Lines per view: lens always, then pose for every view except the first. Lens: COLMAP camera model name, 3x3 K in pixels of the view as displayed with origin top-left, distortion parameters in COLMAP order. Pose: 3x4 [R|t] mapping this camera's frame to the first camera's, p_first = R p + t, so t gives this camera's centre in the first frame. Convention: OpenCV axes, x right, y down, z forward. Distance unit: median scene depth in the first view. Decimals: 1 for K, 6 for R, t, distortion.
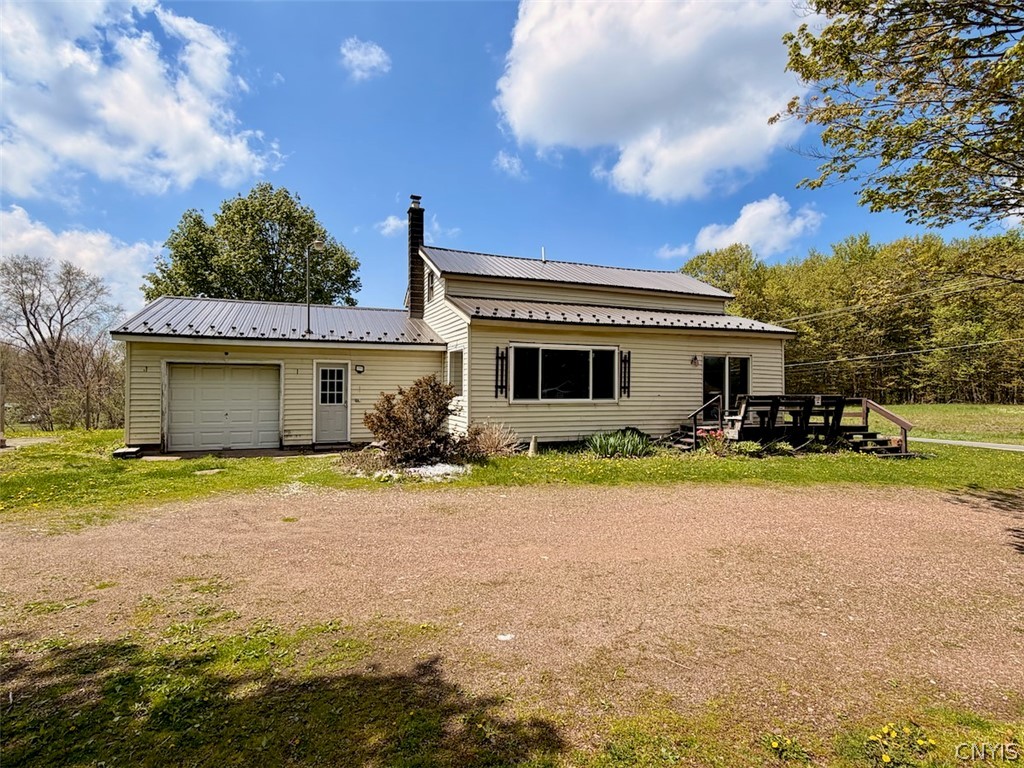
lens RADIAL K [[522.5, 0, 511.5], [0, 522.5, 387.1], [0, 0, 1]] dist [0.000475, 0.000452]
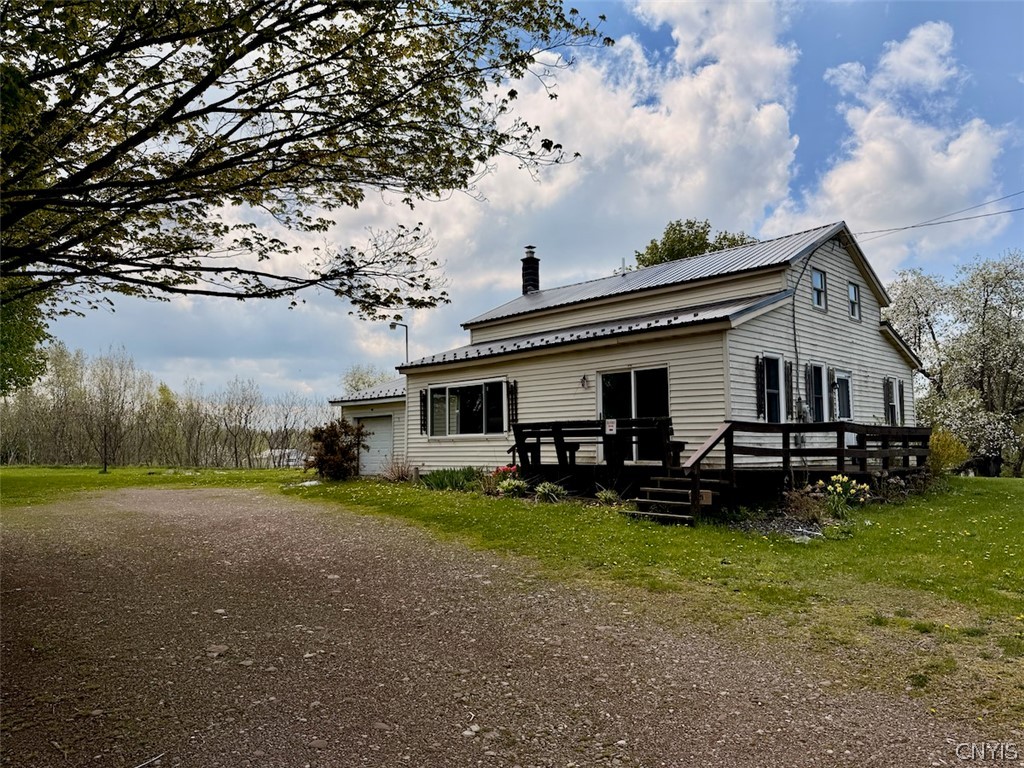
lens RADIAL K [[699.5, 0, 512.2], [0, 699.5, 383.8], [0, 0, 1]] dist [0.006641, 0.000907]
pose [[0.392983, -0.090393, -0.915092, 1.351679], [0.012561, 0.995592, -0.092950, 0.050117], [0.919460, 0.025033, 0.392386, 0.538051]]
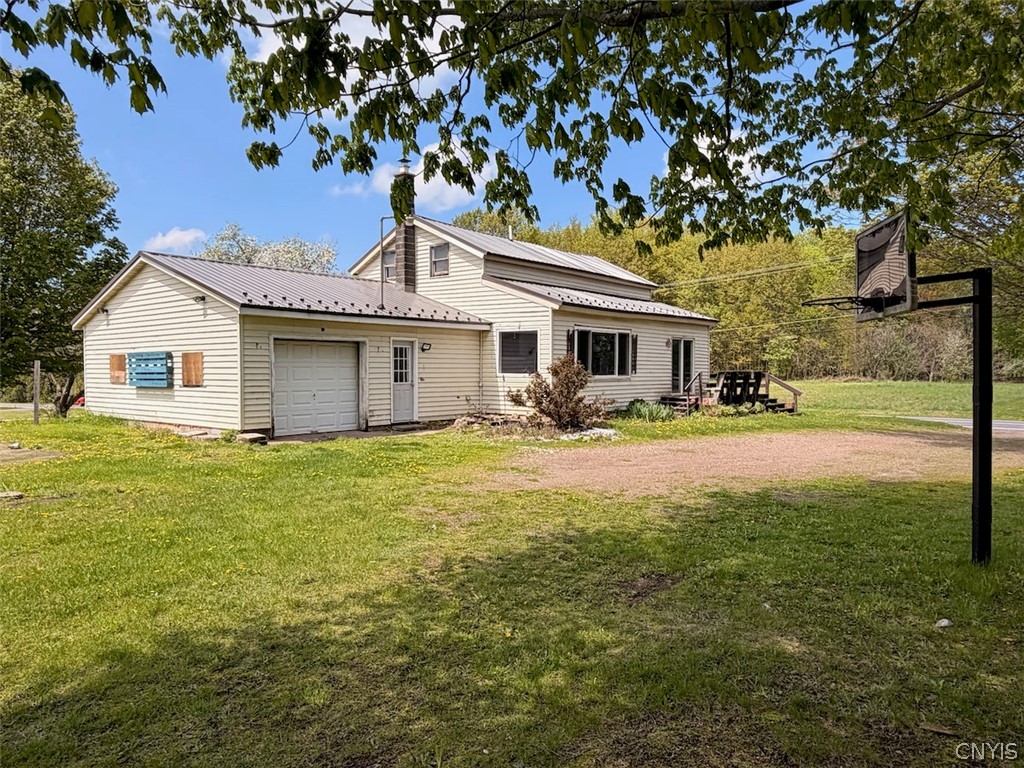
lens RADIAL K [[697.3, 0, 516.1], [0, 697.3, 381.6], [0, 0, 1]] dist [-0.002516, -0.000797]
pose [[0.868675, -0.013157, 0.495208, -0.808963], [0.001150, 0.999698, 0.024544, -0.001638], [-0.495382, -0.020752, 0.868427, -0.236923]]
